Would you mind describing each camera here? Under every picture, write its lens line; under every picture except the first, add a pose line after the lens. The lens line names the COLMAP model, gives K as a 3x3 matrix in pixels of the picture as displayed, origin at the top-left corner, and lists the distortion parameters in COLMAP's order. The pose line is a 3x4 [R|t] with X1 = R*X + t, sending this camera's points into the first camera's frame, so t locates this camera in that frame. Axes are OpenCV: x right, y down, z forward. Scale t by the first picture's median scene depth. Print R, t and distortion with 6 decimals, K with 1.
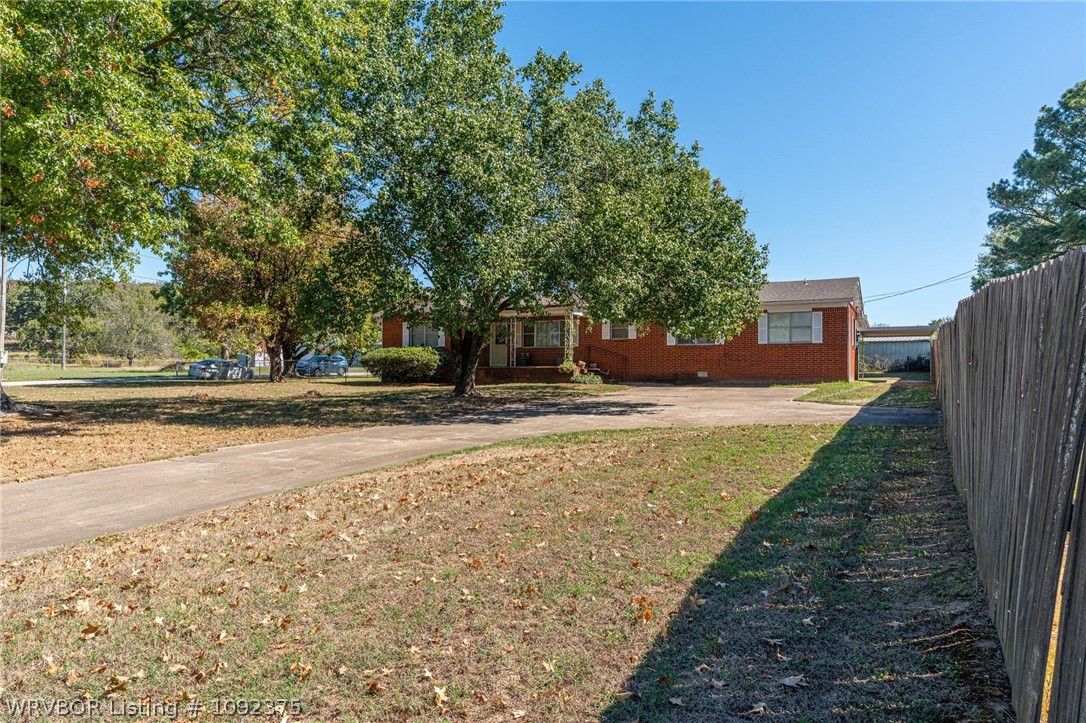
lens RADIAL K [[714.9, 0, 542.4], [0, 714.9, 361.7], [0, 0, 1]] dist [-0.000915, -0.000465]
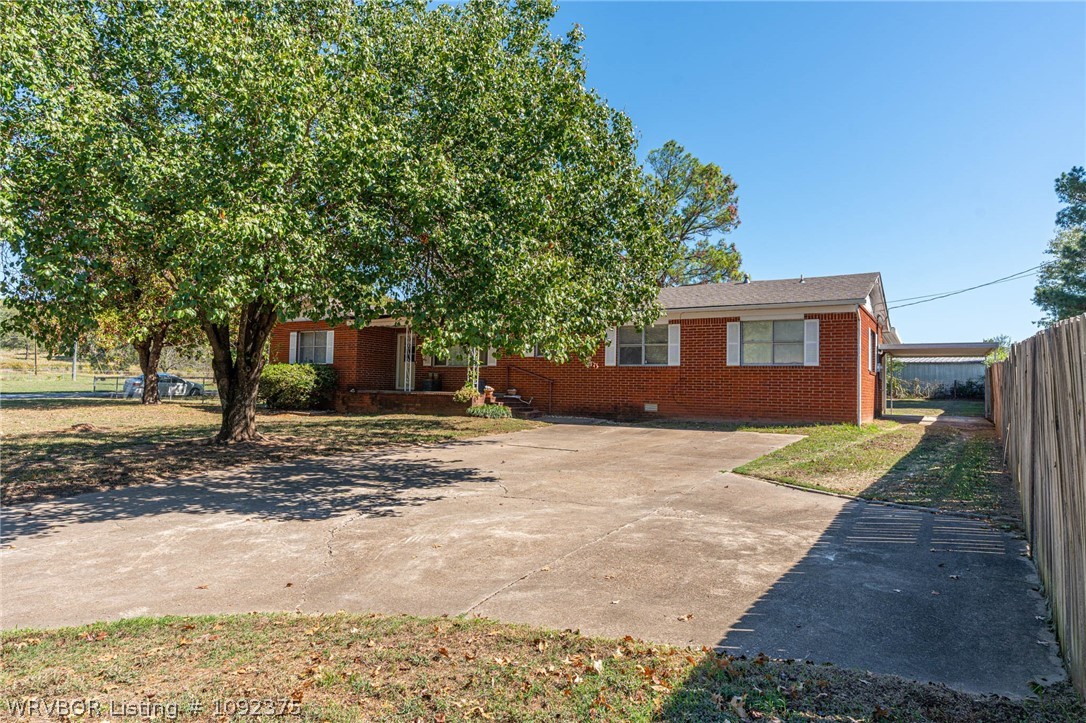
lens RADIAL K [[661.3, 0, 543.5], [0, 661.3, 360.4], [0, 0, 1]] dist [-0.002734, 0.000794]
pose [[0.996187, 0.011339, -0.086501, 0.165704], [-0.013410, 0.999636, -0.023398, -0.011742], [0.086204, 0.024468, 0.995977, 0.317135]]
